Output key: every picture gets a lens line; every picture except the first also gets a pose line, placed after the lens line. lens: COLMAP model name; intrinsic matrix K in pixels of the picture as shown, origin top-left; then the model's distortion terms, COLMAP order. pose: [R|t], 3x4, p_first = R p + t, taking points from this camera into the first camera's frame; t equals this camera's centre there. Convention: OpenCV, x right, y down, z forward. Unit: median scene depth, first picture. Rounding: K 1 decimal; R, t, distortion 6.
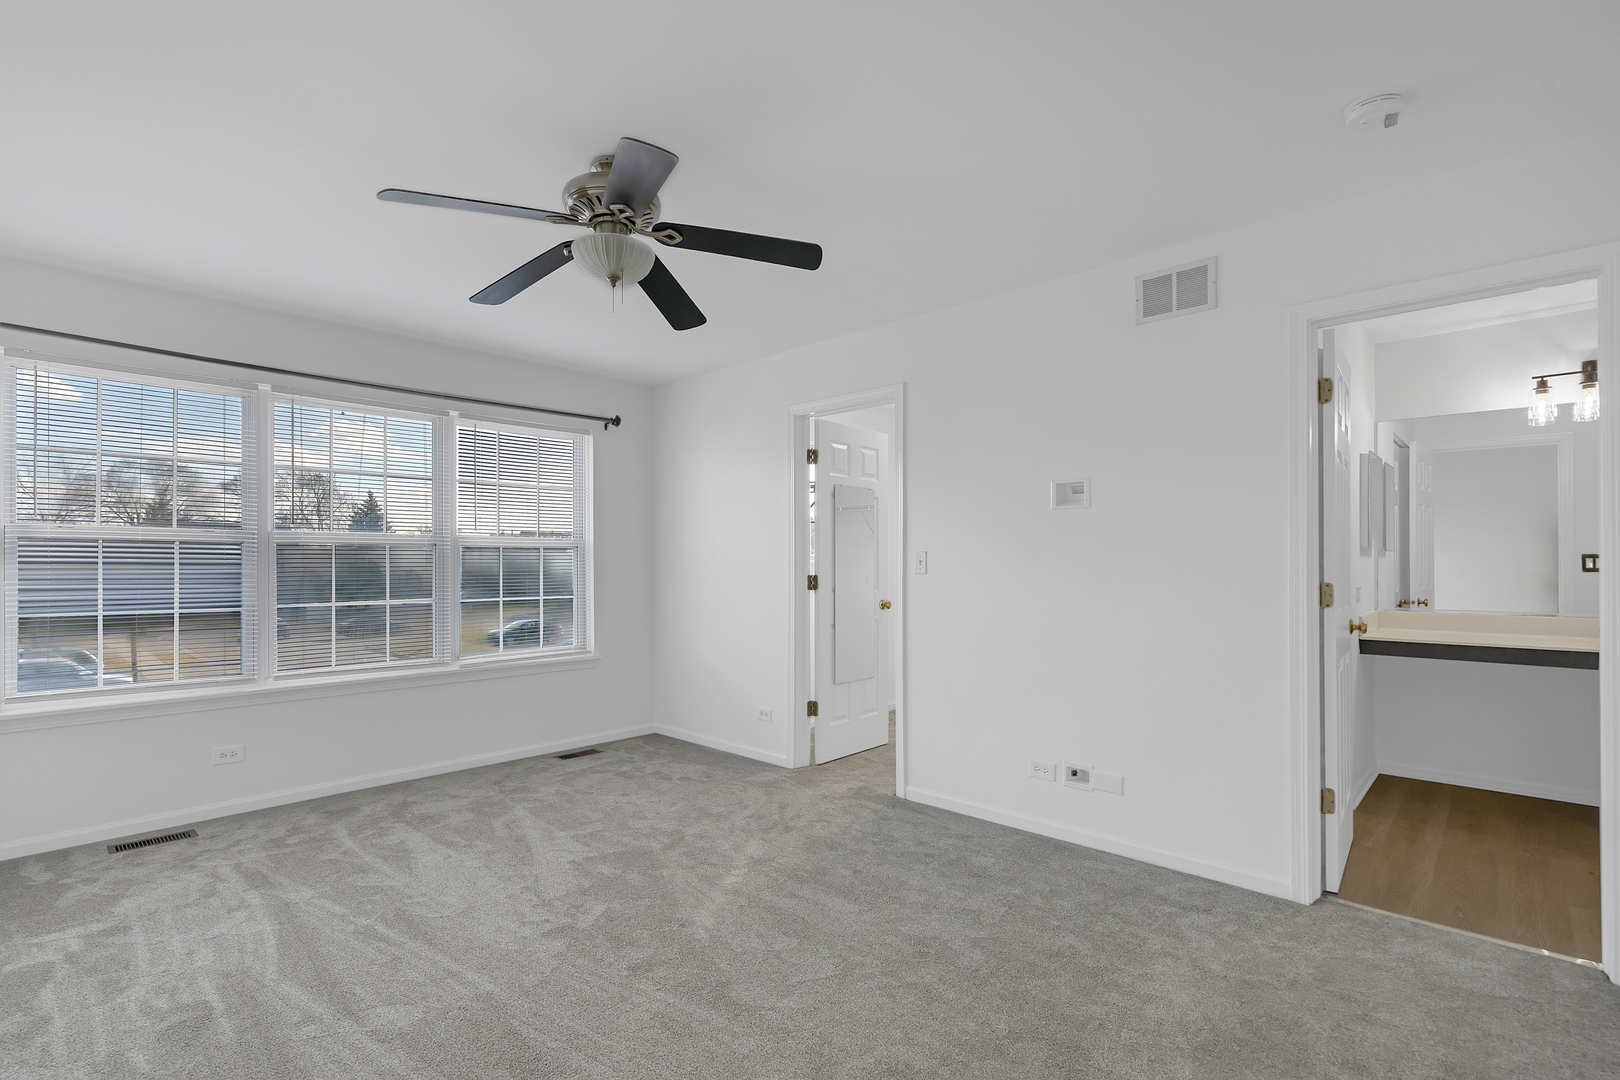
lens RADIAL K [[745.1, 0, 809.2], [0, 745.1, 561.8], [0, 0, 1]] dist [-0.002352, 0.000529]
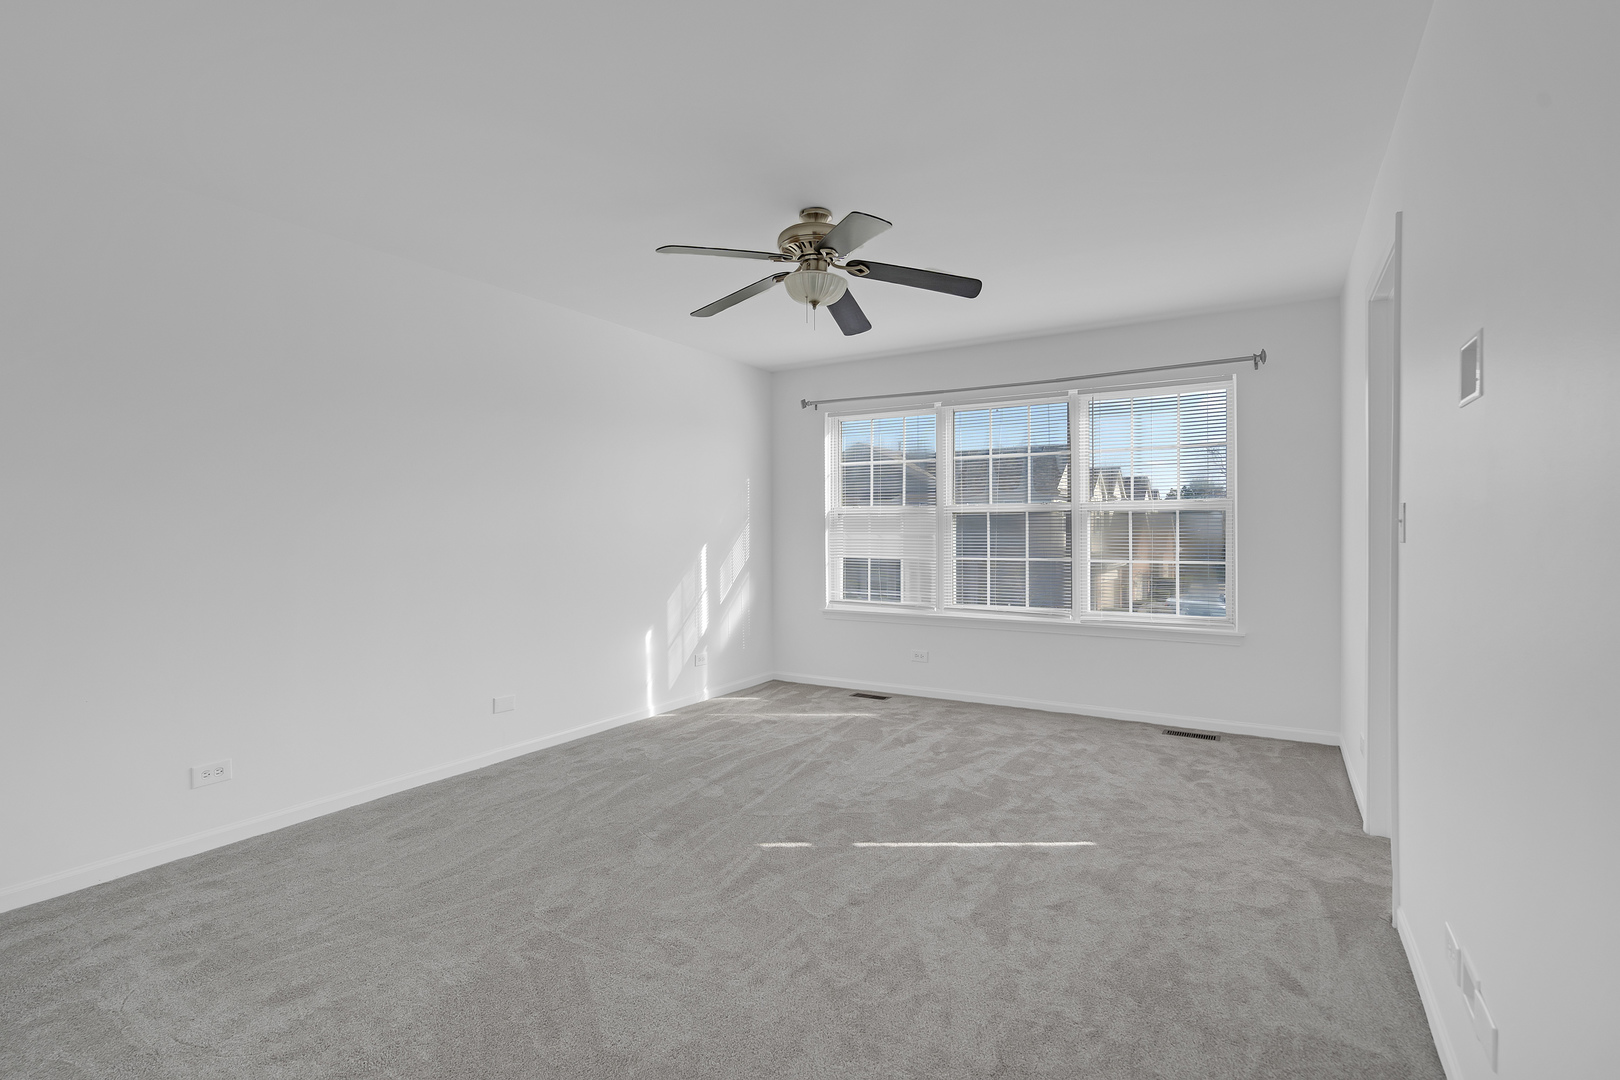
lens RADIAL K [[747.1, 0, 808.2], [0, 747.1, 531.3], [0, 0, 1]] dist [-0.000647, 0.000434]
pose [[0.229857, 0.003626, -0.973218, 0.631636], [0.007464, 0.999957, 0.005488, -0.000744], [0.973196, -0.008526, 0.229820, 0.440561]]
